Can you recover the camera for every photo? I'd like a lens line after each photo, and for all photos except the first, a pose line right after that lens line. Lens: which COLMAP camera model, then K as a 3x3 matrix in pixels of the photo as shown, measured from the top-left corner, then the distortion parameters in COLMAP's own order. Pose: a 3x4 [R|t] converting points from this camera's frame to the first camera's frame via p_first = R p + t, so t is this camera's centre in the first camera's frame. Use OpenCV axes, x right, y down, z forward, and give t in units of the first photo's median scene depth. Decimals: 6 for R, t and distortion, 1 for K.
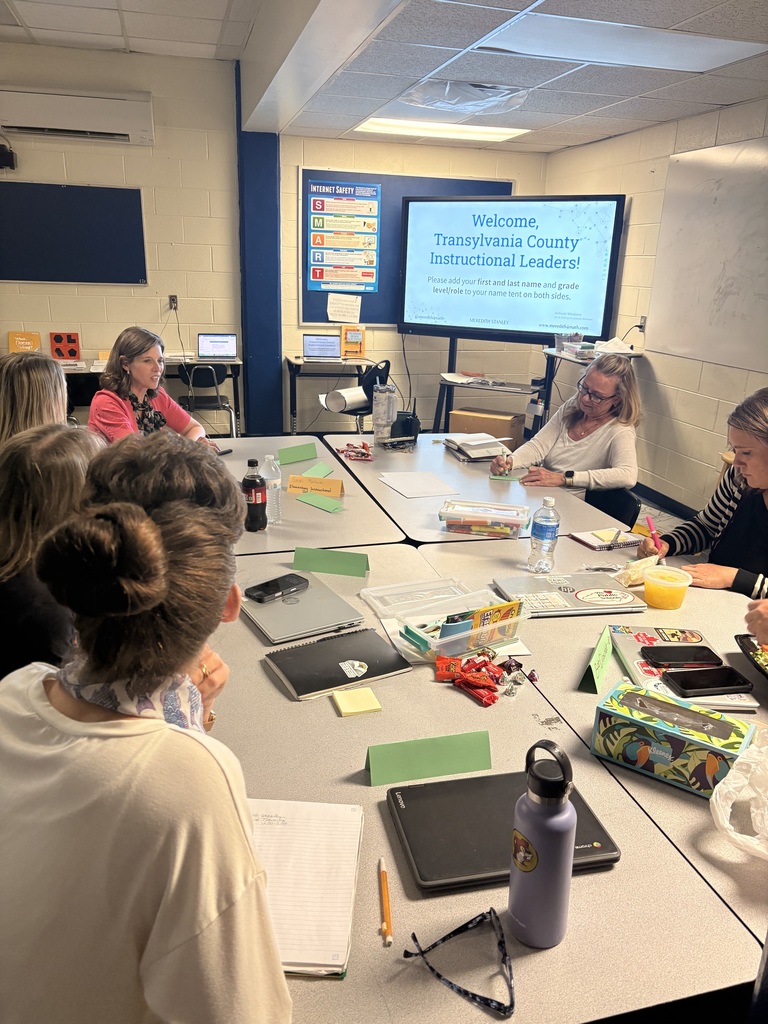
lens RADIAL K [[792.7, 0, 382.3], [0, 792.7, 509.4], [0, 0, 1]] dist [-0.001795, 0.008890]
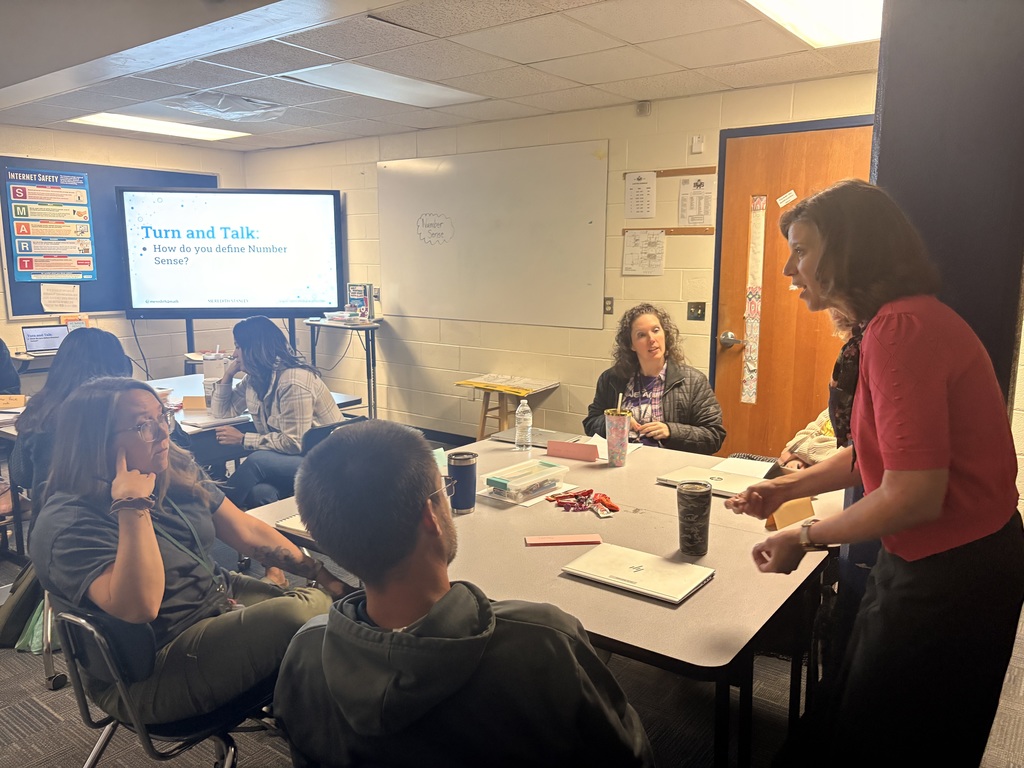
lens RADIAL K [[792.7, 0, 510.7], [0, 792.7, 386.9], [0, 0, 1]] dist [-0.001795, 0.008890]
pose [[0.781068, -0.132051, 0.610324, -0.225700], [0.205658, 0.977255, -0.051752, 0.008886], [-0.589609, 0.165939, 0.790459, -0.047111]]
